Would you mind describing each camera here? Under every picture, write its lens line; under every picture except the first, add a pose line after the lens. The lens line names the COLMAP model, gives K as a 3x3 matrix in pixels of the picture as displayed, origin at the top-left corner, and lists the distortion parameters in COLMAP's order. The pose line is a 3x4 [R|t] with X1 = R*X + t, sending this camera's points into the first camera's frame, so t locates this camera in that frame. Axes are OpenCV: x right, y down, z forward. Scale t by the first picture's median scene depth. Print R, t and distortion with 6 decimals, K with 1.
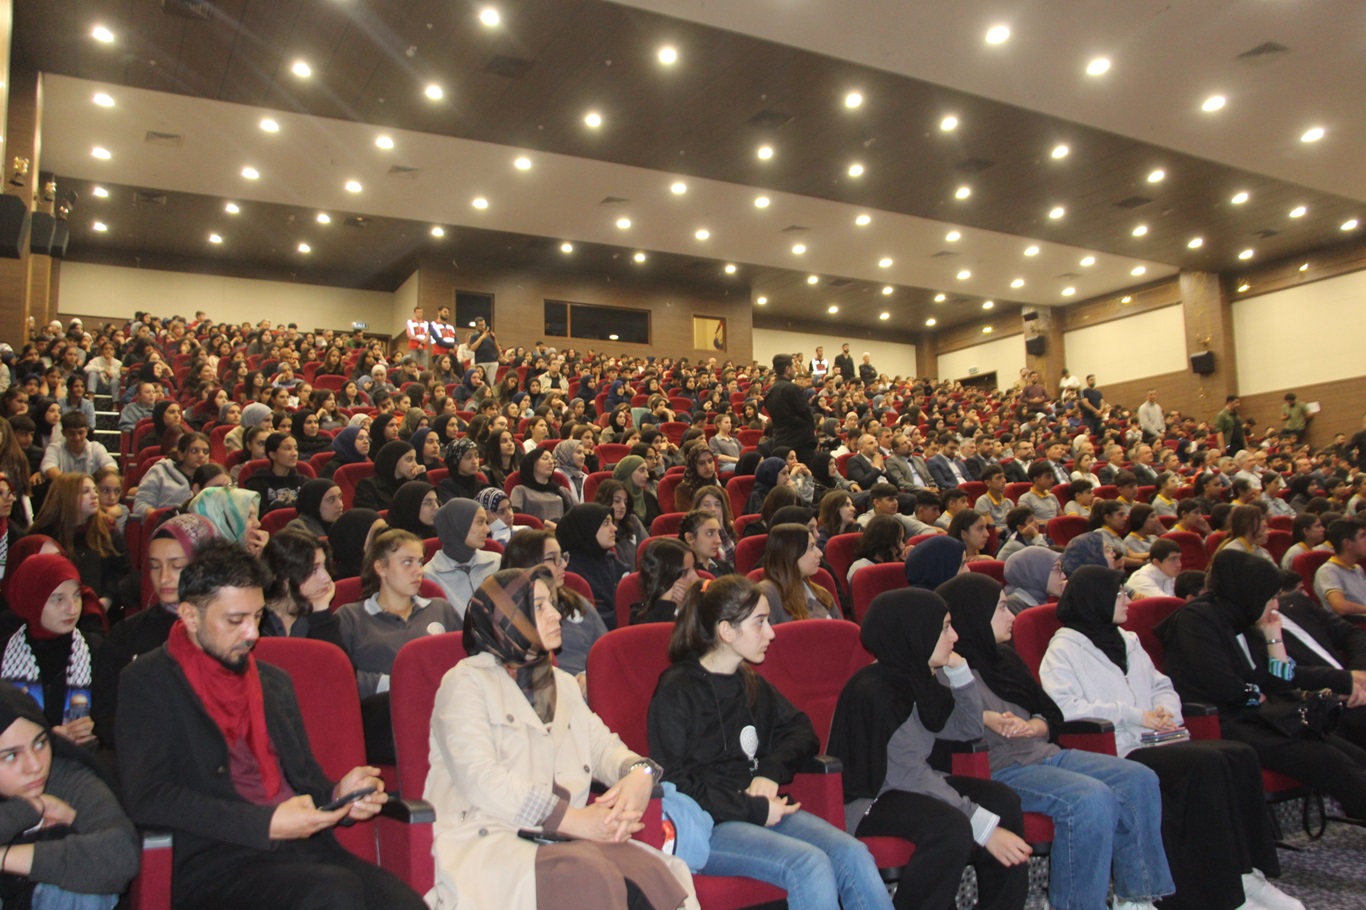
lens RADIAL K [[1134.9, 0, 683.0], [0, 1134.9, 455.0], [0, 0, 1]] dist [-0.171623, 0.168104]
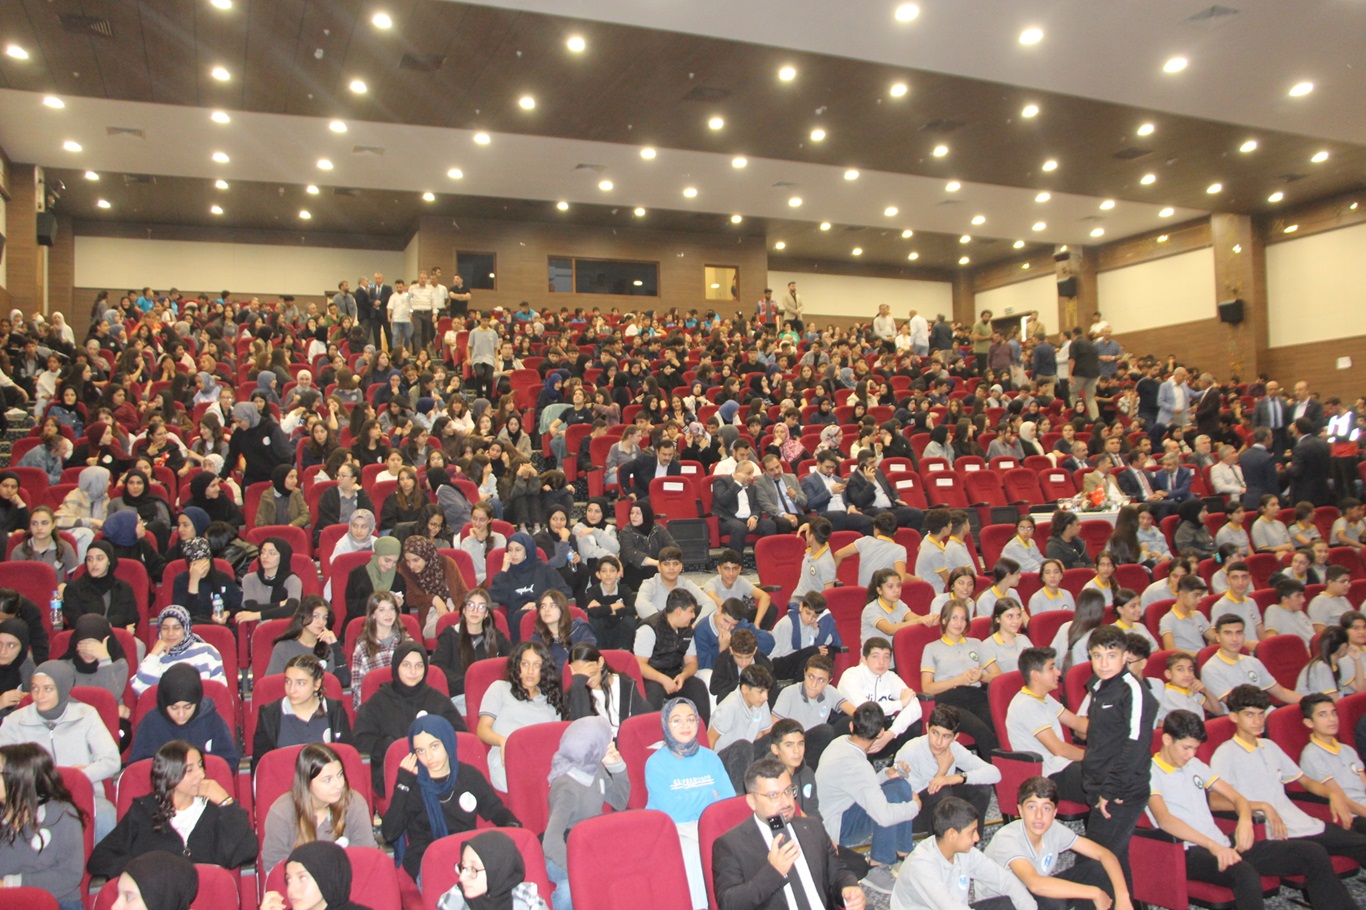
lens RADIAL K [[1134.9, 0, 683.0], [0, 1134.9, 455.0], [0, 0, 1]] dist [-0.171623, 0.168104]
pose [[0.994944, -0.003652, -0.100364, 0.100987], [0.012113, 0.996407, 0.083827, -0.046742], [0.099697, -0.084619, 0.991413, 0.009784]]
